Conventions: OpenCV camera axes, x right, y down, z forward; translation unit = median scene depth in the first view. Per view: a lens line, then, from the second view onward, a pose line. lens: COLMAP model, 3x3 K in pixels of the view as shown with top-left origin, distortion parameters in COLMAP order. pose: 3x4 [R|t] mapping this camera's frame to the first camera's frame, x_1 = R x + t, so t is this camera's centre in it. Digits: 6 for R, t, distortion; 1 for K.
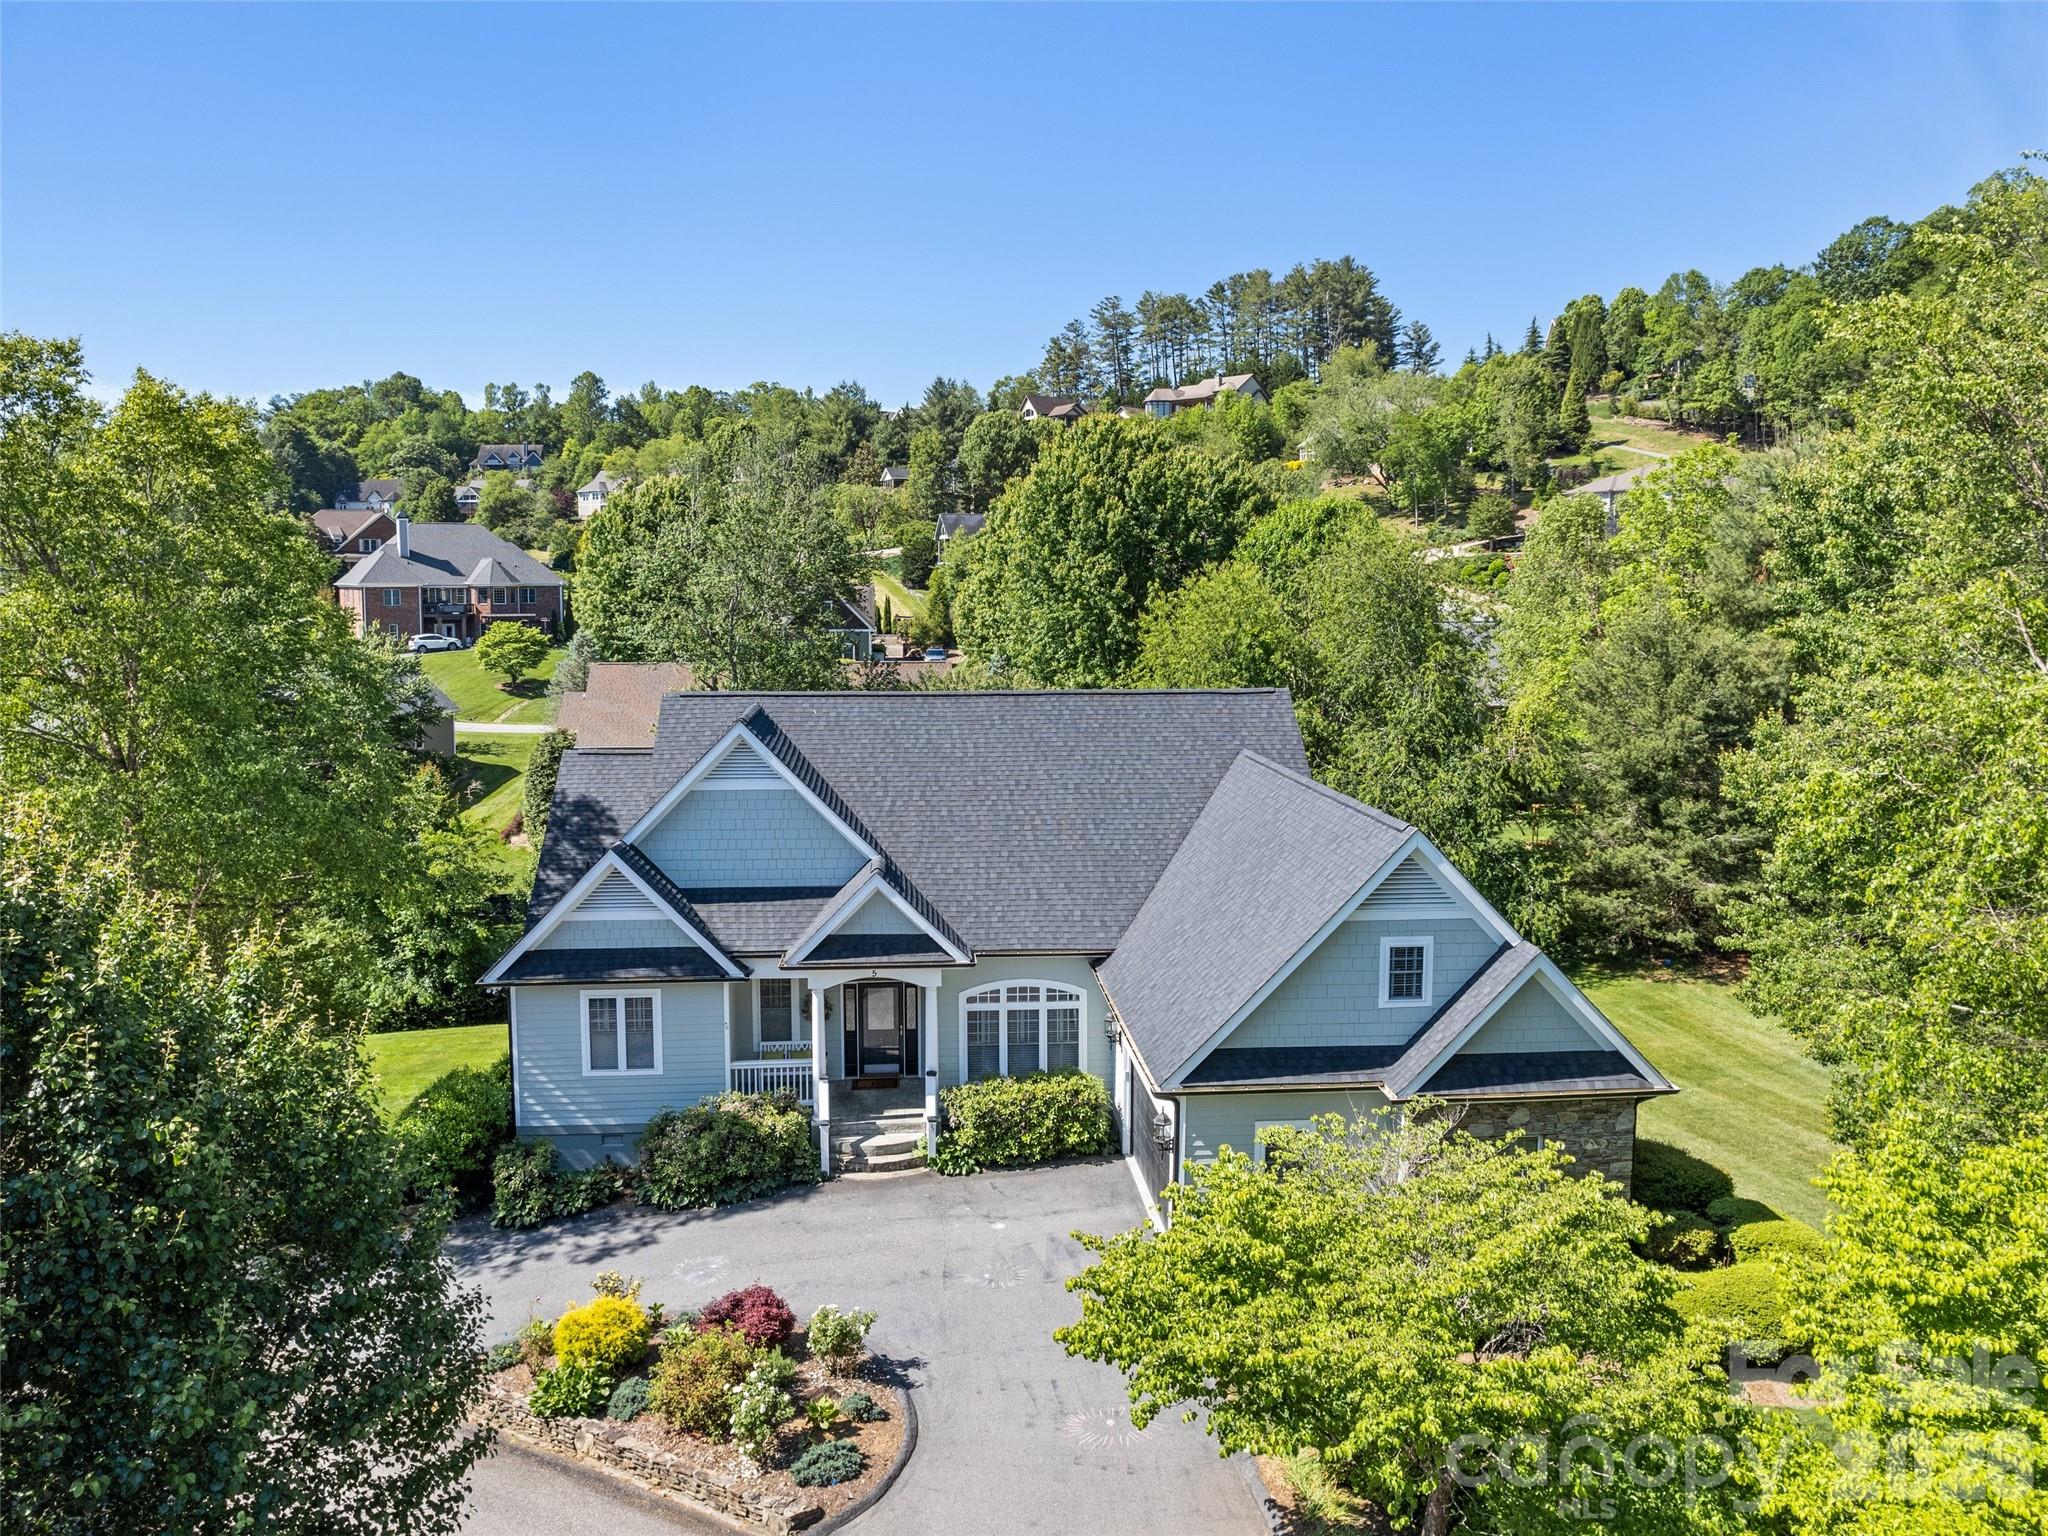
lens RADIAL K [[1491.5, 0, 1024.0], [0, 1491.5, 768.0], [0, 0, 1]] dist [-0.070540, 0.064936]
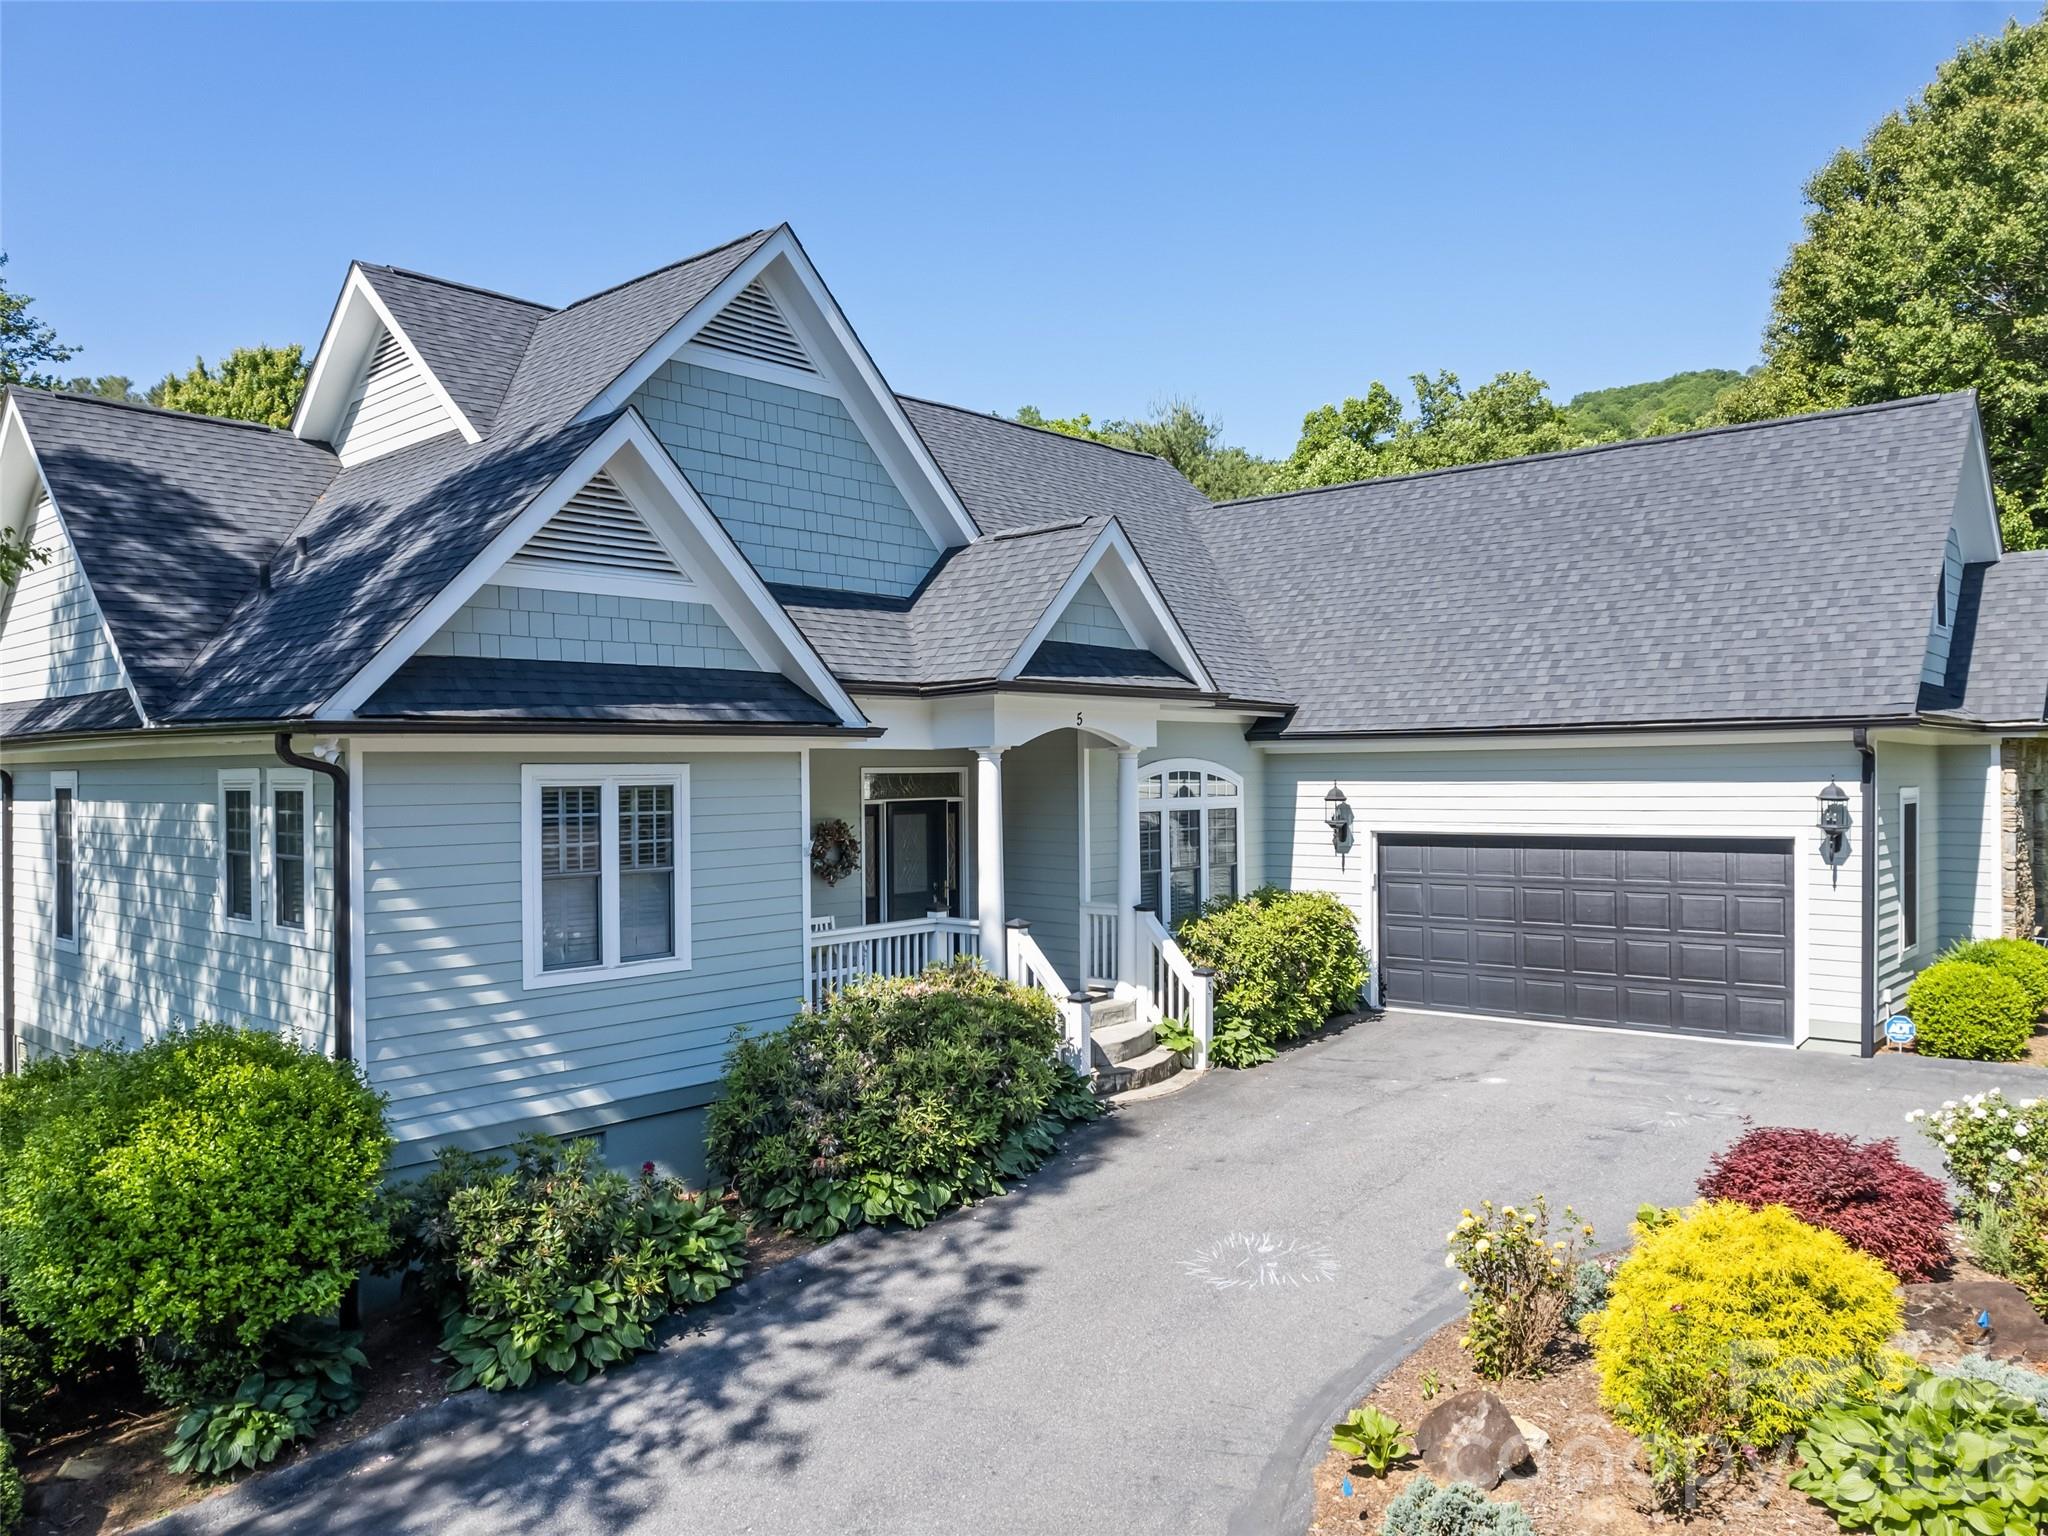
lens RADIAL K [[1491.5, 0, 1024.0], [0, 1491.5, 768.0], [0, 0, 1]] dist [-0.070540, 0.064936]
pose [[0.720336, -0.003197, 0.693618, -0.491268], [0.095617, 0.990900, -0.094733, 0.206316], [-0.687003, 0.134561, 0.714087, 0.639414]]
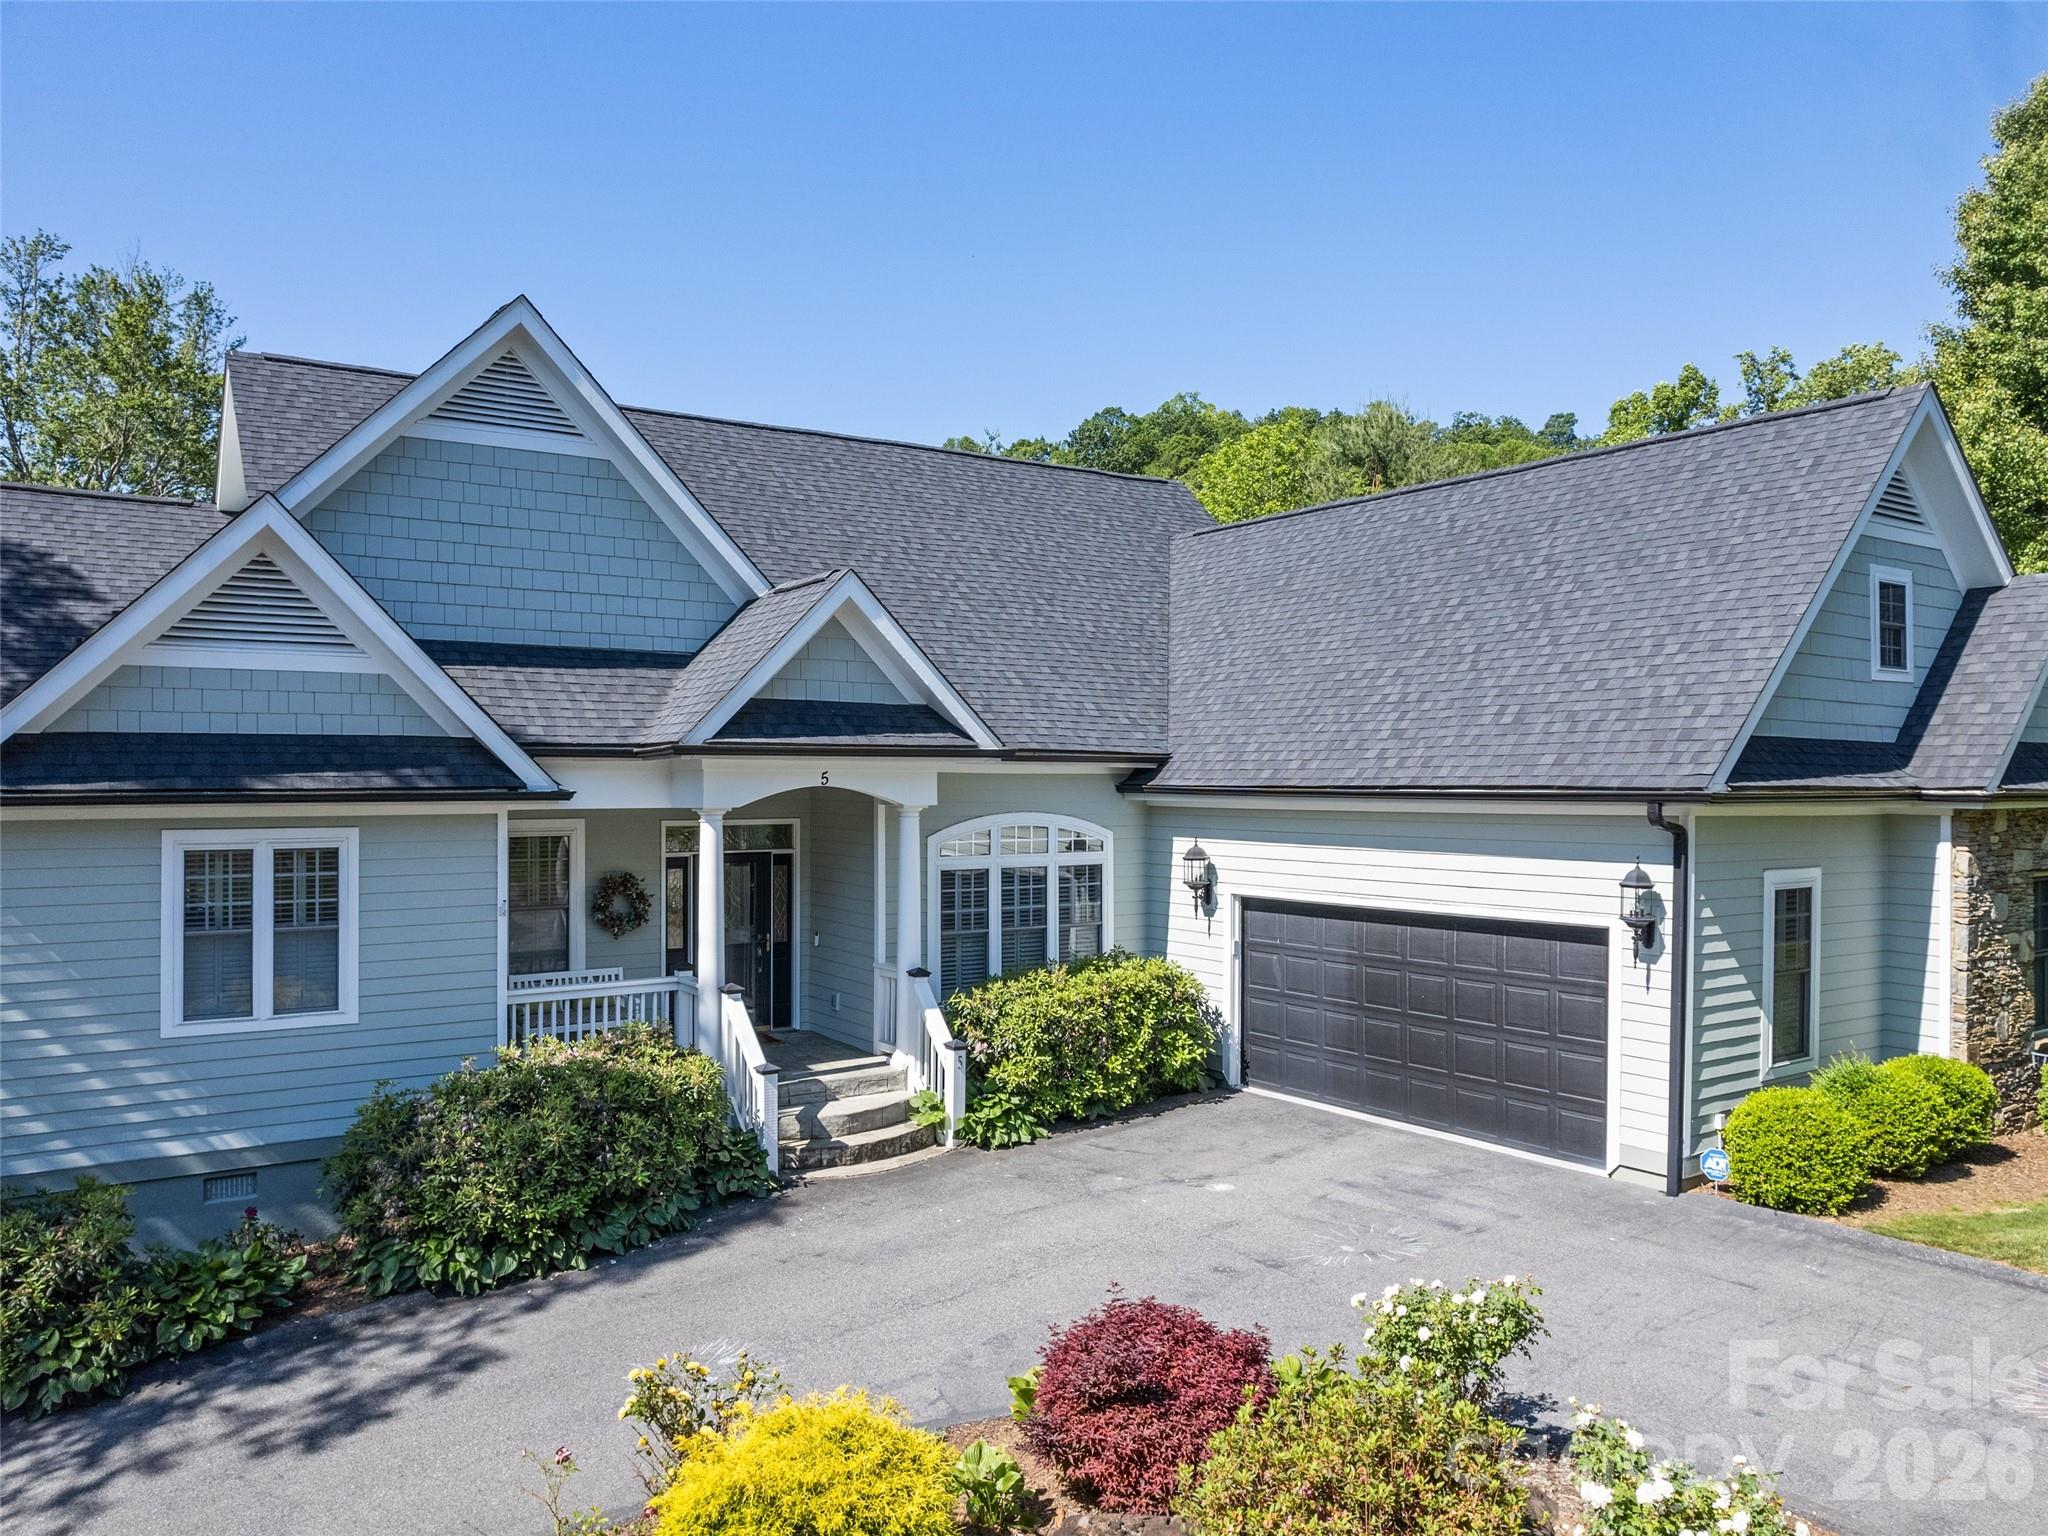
lens RADIAL K [[1502.8, 0, 1024.0], [0, 1502.8, 768.0], [0, 0, 1]] dist [-0.070210, 0.060245]
pose [[0.870349, 0.006175, 0.492397, -0.301228], [0.058819, 0.991459, -0.116399, 0.201506], [-0.488910, 0.130270, 0.862552, 0.517810]]
